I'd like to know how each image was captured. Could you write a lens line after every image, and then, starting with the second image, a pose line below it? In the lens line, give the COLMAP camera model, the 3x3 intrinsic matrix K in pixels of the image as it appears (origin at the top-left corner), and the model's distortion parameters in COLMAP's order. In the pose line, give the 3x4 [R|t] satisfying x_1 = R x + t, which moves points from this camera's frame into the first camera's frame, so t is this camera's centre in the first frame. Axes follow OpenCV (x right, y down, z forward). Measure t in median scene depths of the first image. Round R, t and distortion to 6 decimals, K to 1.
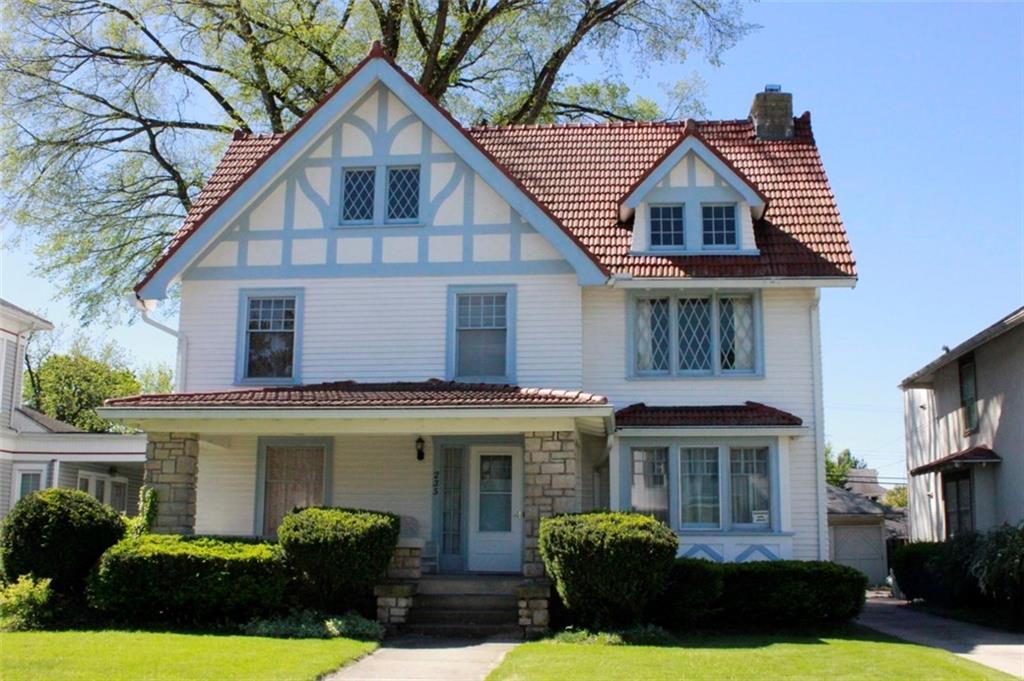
lens RADIAL K [[1090.9, 0, 507.7], [0, 1090.9, 356.6], [0, 0, 1]] dist [-0.082005, 0.000000]
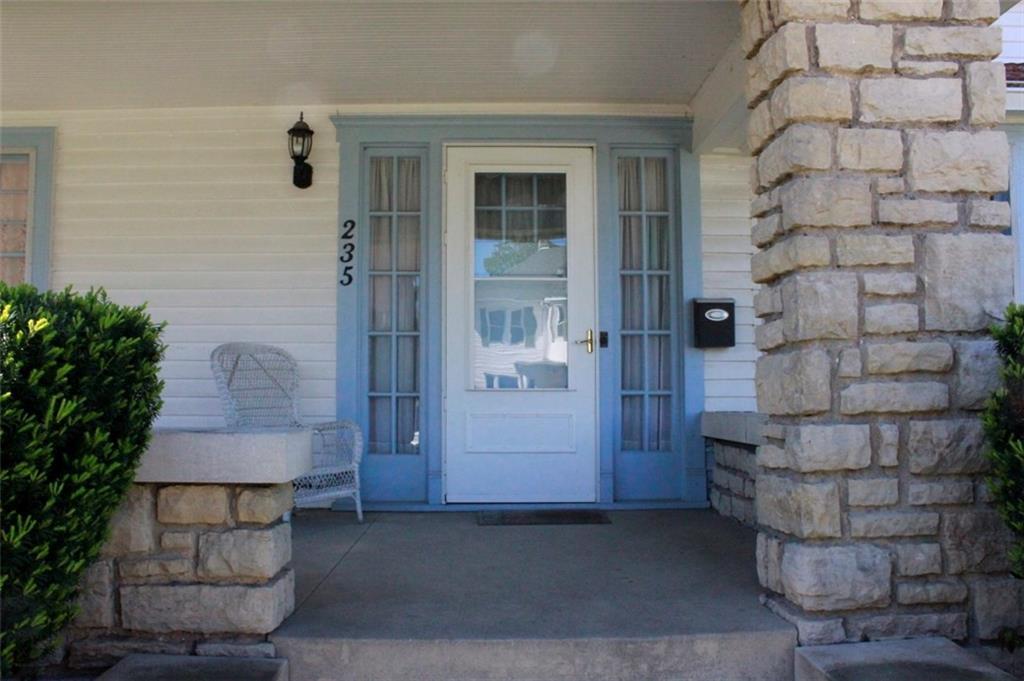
lens RADIAL K [[870.5, 0, 509.8], [0, 870.5, 346.7], [0, 0, 1]] dist [-0.150615, 0.126213]
pose [[0.991594, -0.006124, 0.129245, -0.050093], [-0.009449, 0.992784, 0.119540, 0.111940], [-0.129044, -0.119757, 0.984381, 0.714389]]
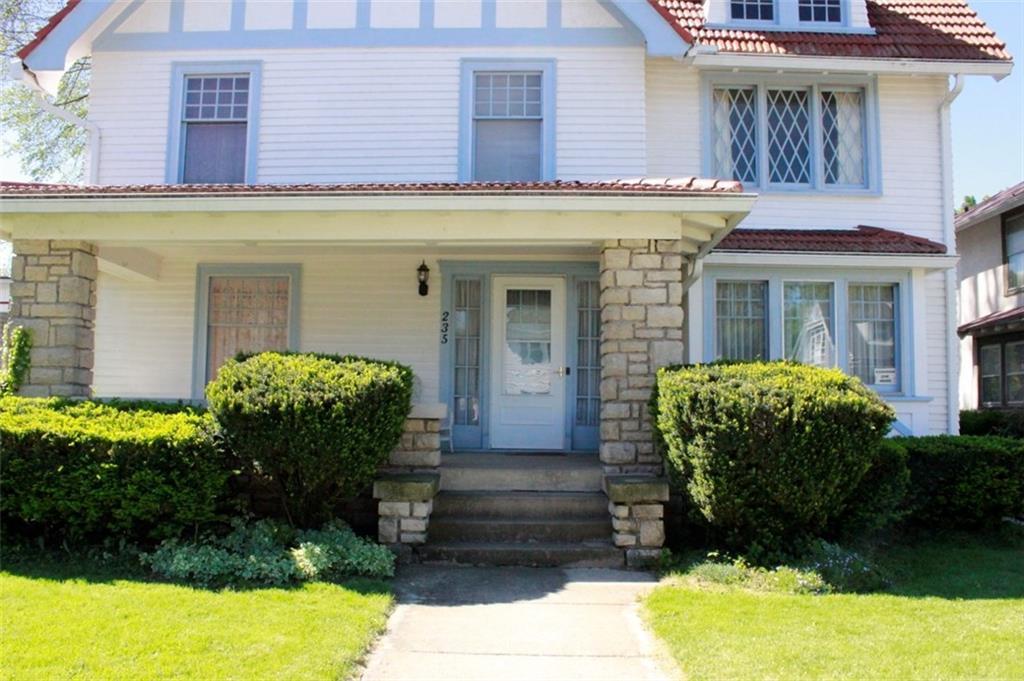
lens RADIAL K [[870.5, 0, 509.5], [0, 870.5, 356.7], [0, 0, 1]] dist [-0.150615, 0.126213]
pose [[0.996668, 0.007704, 0.081199, -0.069531], [-0.016763, 0.993625, 0.111482, 0.069934], [-0.079823, -0.112471, 0.990444, 0.420978]]
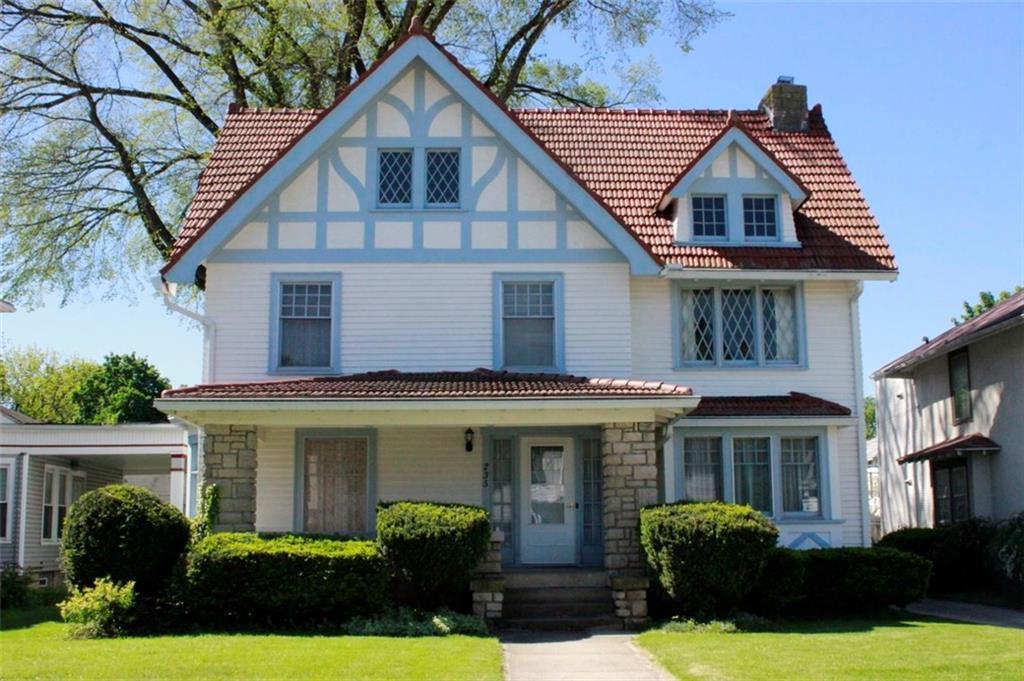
lens RADIAL K [[1136.5, 0, 517.8], [0, 1136.5, 359.4], [0, 0, 1]] dist [-0.081439, 0.000000]
pose [[0.991180, 0.004416, 0.132452, -0.172006], [-0.006594, 0.999850, 0.016011, -0.004161], [-0.132361, -0.016743, 0.991060, -0.012493]]
